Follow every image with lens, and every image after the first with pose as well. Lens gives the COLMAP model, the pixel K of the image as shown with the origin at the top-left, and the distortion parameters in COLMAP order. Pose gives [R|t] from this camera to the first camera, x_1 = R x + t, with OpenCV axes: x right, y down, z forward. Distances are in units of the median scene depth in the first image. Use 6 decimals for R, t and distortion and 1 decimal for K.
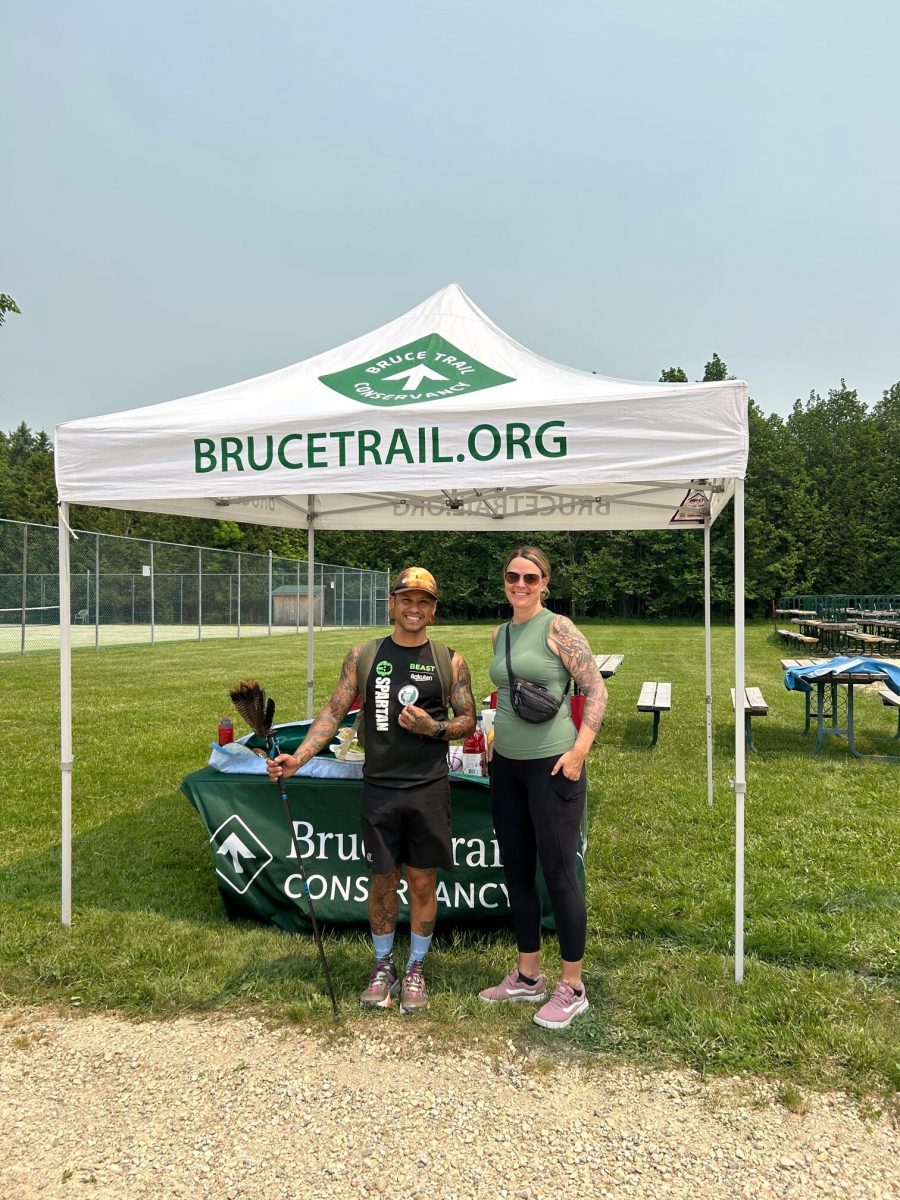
lens RADIAL K [[894.2, 0, 442.3], [0, 894.2, 607.7], [0, 0, 1]] dist [0.046902, -0.059881]
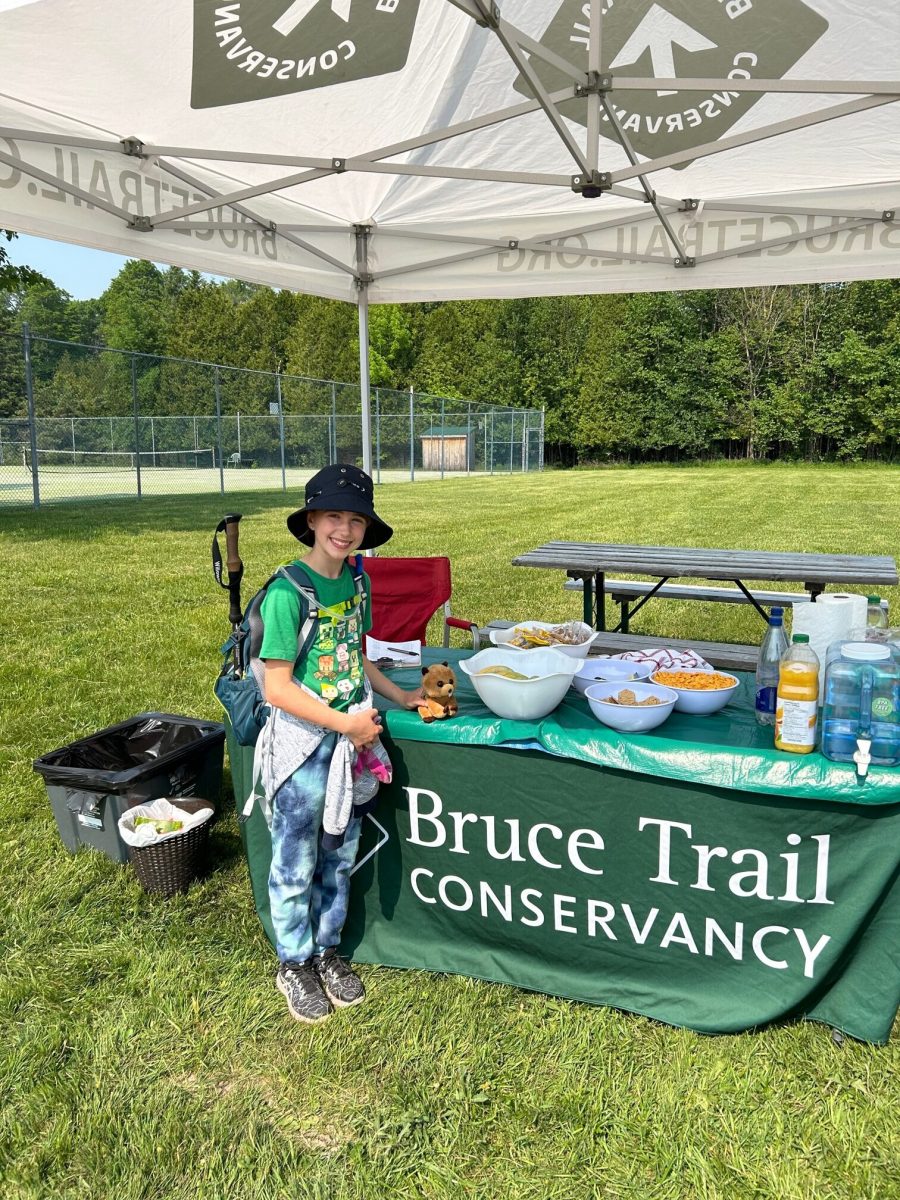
lens RADIAL K [[894.2, 0, 455.2], [0, 894.2, 625.2], [0, 0, 1]] dist [0.046902, -0.059881]
pose [[0.986895, 0.026570, -0.159162, 0.016083], [0.004067, 0.981941, 0.189142, 0.014930], [0.161314, -0.187311, 0.968965, 0.385861]]
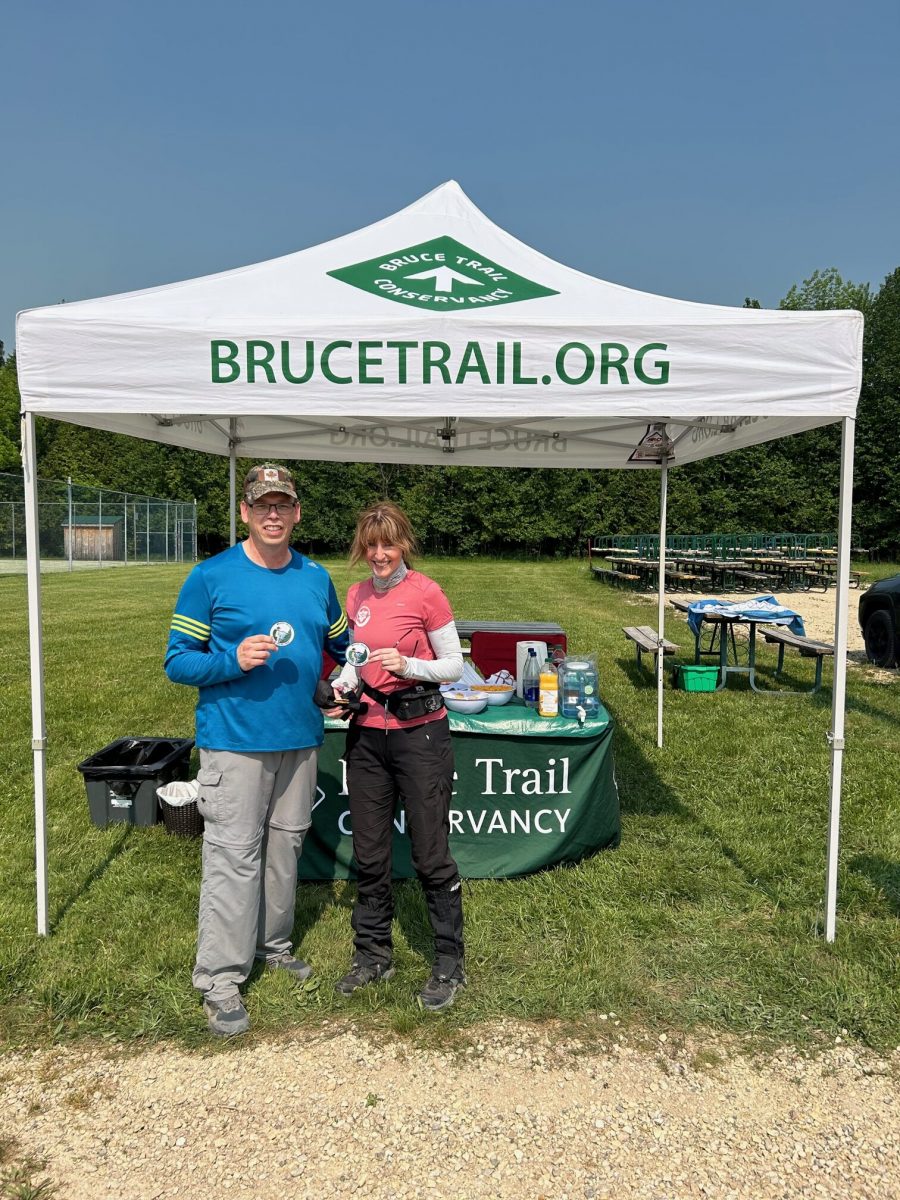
lens RADIAL K [[894.2, 0, 441.1], [0, 894.2, 621.2], [0, 0, 1]] dist [0.046902, -0.059881]
pose [[0.974561, -0.009109, 0.223939, -0.156190], [-0.010481, 0.996228, 0.086139, -0.005104], [-0.223879, -0.086294, 0.970789, 0.091672]]
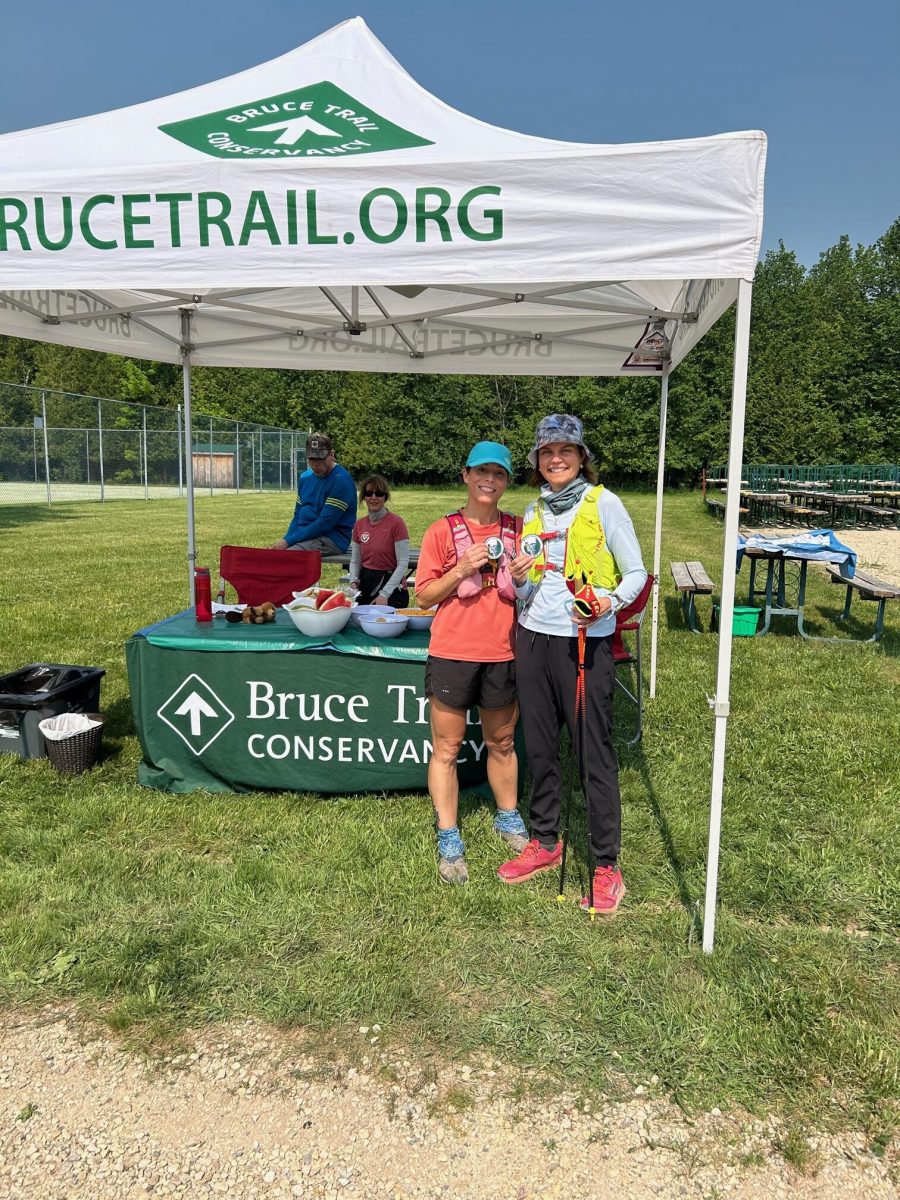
lens RADIAL K [[894.2, 0, 445.6], [0, 894.2, 613.5], [0, 0, 1]] dist [0.046902, -0.059881]
pose [[0.996370, 0.005288, 0.084961, 0.021115], [-0.018396, 0.987859, 0.154259, 0.004764], [-0.083114, -0.155262, 0.984371, 0.154699]]
